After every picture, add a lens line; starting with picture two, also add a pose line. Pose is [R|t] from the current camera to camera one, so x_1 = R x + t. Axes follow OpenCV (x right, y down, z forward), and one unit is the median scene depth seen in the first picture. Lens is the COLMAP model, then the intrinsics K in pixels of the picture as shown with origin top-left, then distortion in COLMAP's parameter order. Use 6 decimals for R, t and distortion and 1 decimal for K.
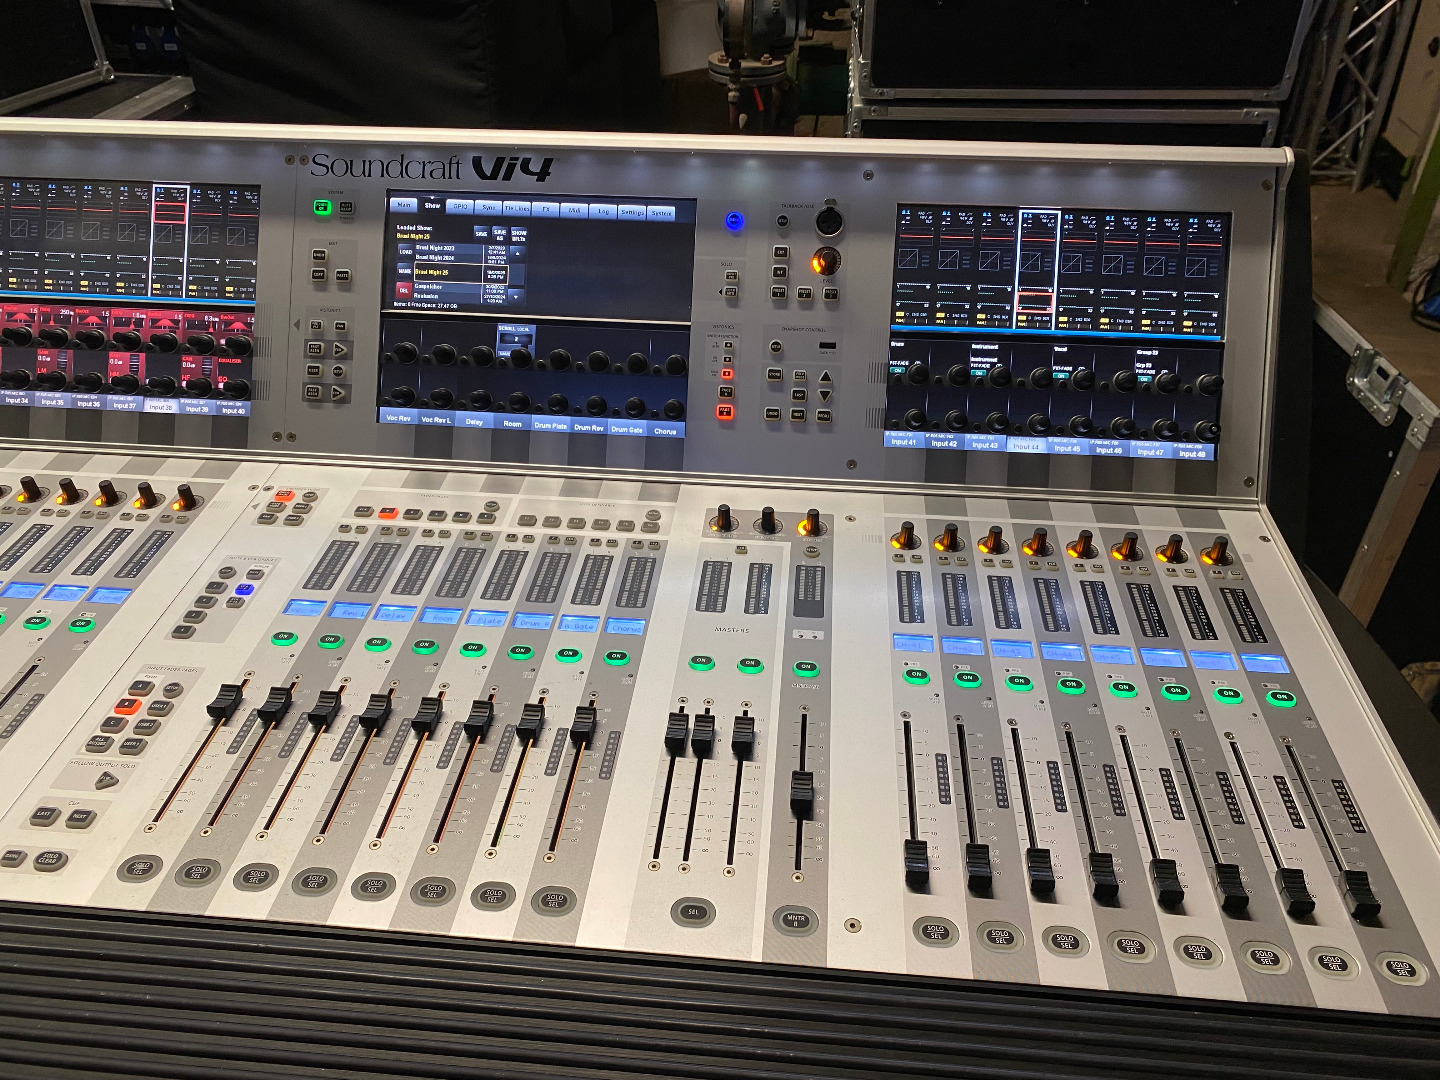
lens RADIAL K [[1090.2, 0, 720.0], [0, 1090.2, 540.0], [0, 0, 1]] dist [0.085920, -0.130134]
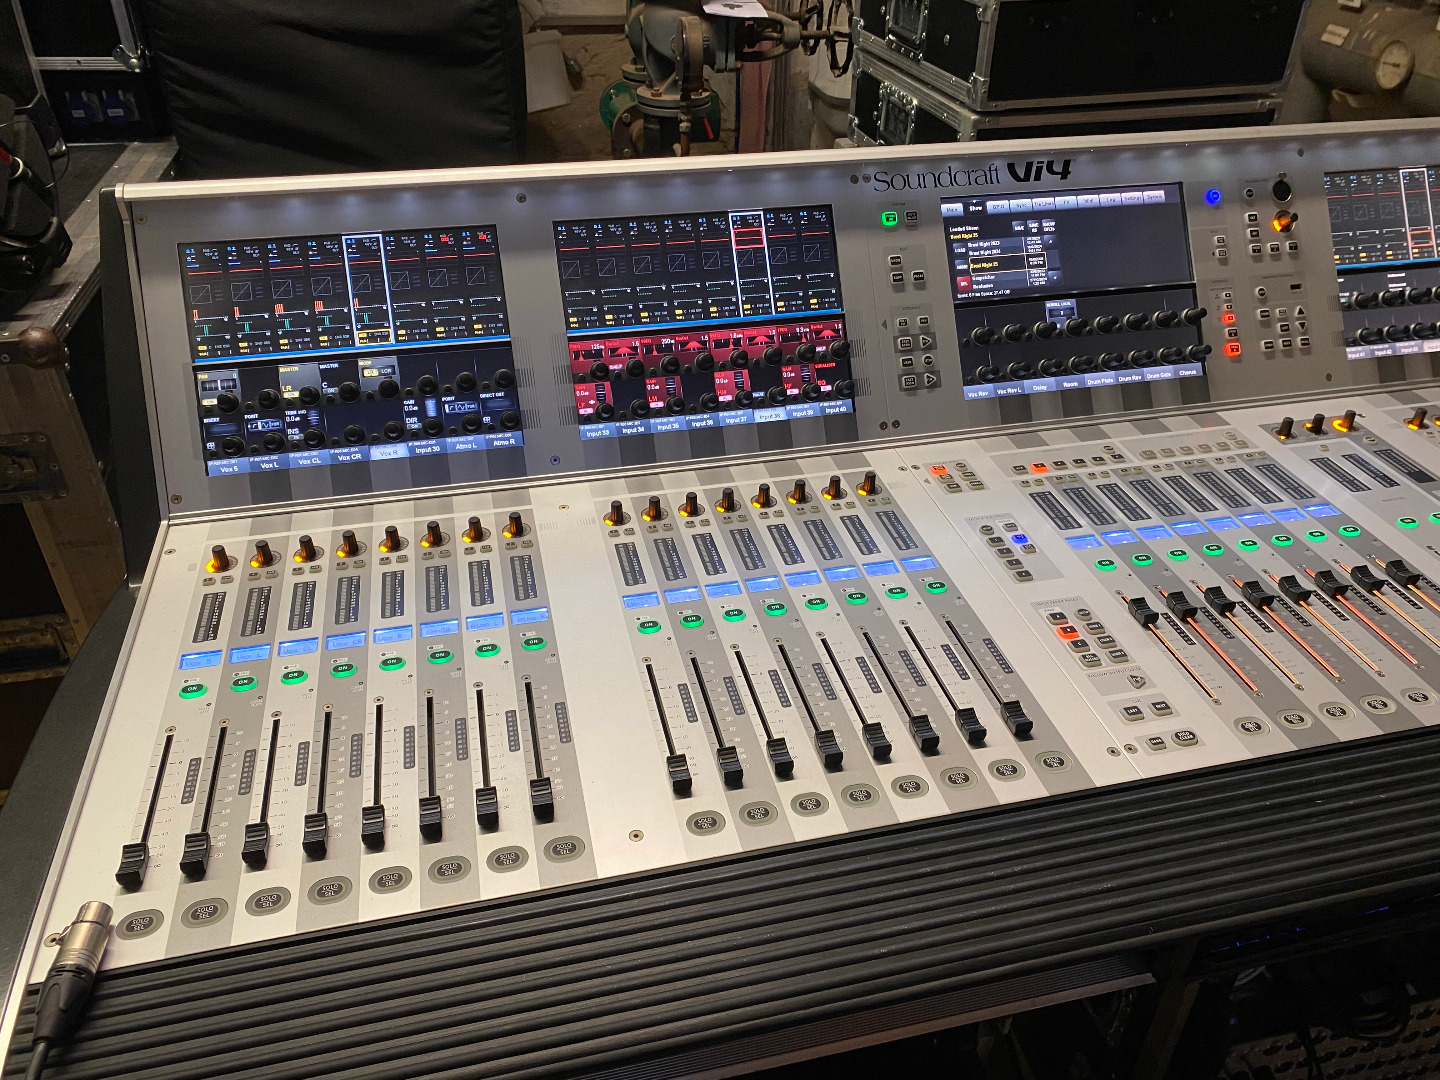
lens RADIAL K [[1096.0, 0, 720.0], [0, 1096.0, 540.0], [0, 0, 1]] dist [0.008549, -0.002786]
pose [[0.943984, -0.170309, 0.282647, -0.923950], [0.178002, 0.984029, -0.001565, -0.007775], [-0.277866, 0.051789, 0.959223, -0.010838]]
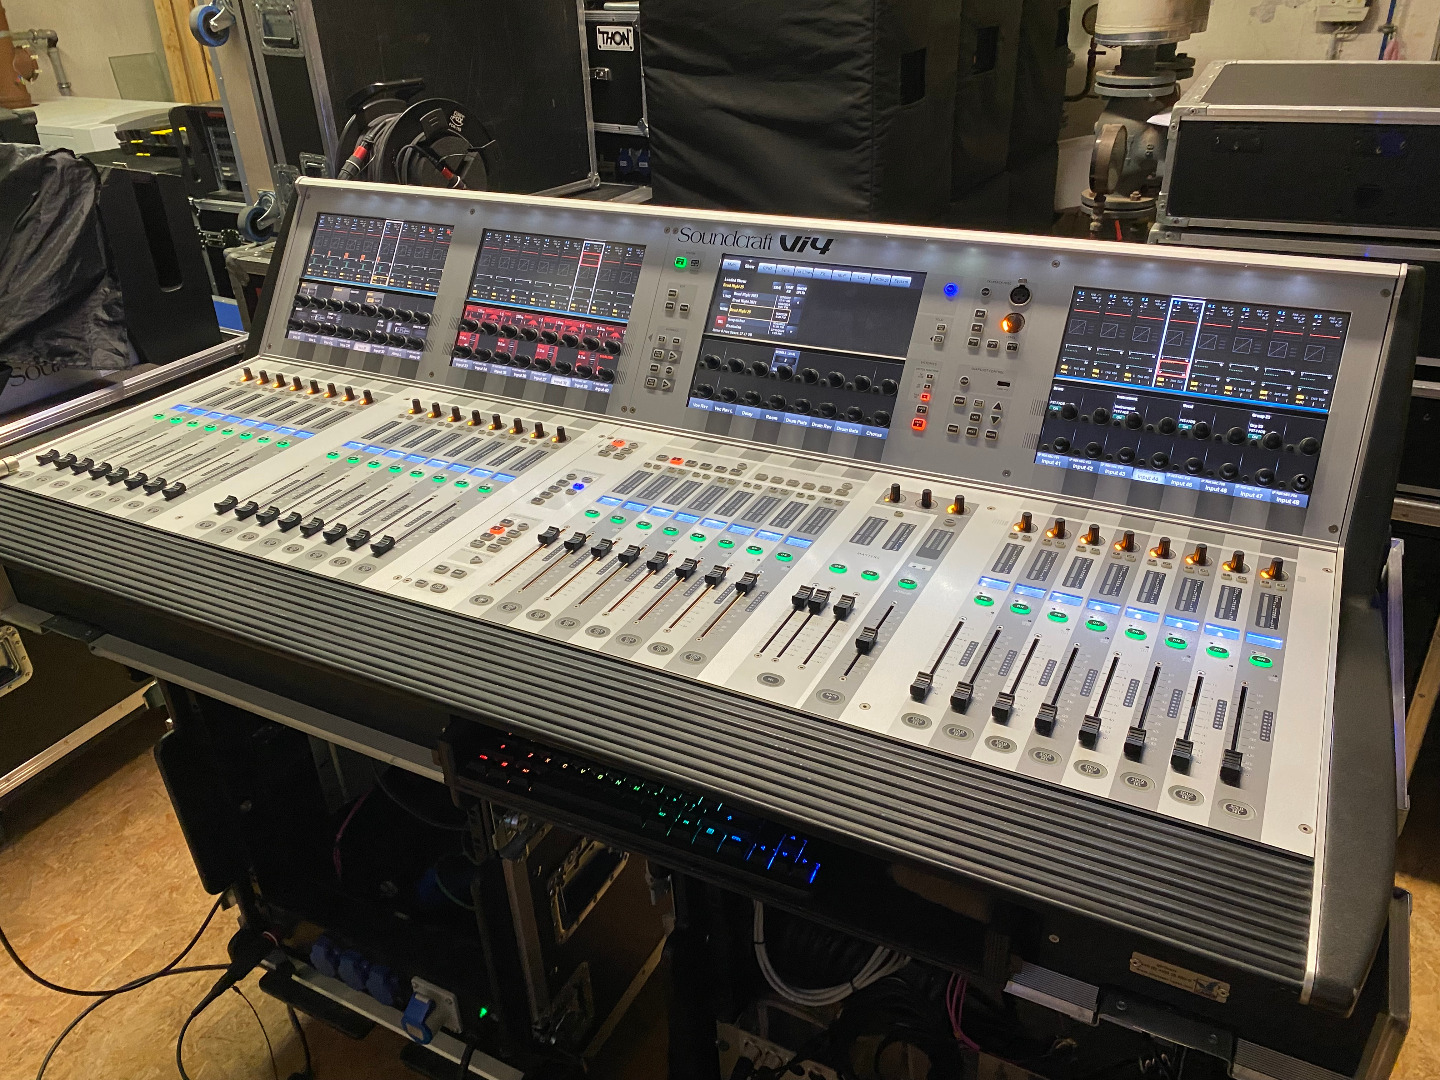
lens RADIAL K [[1090.2, 0, 720.0], [0, 1090.2, 540.0], [0, 0, 1]] dist [0.085920, -0.130134]
pose [[0.927295, 0.156181, -0.340193, 0.260438], [-0.191741, 0.978702, -0.073328, 0.170280], [0.321496, 0.133226, 0.937492, -0.335242]]
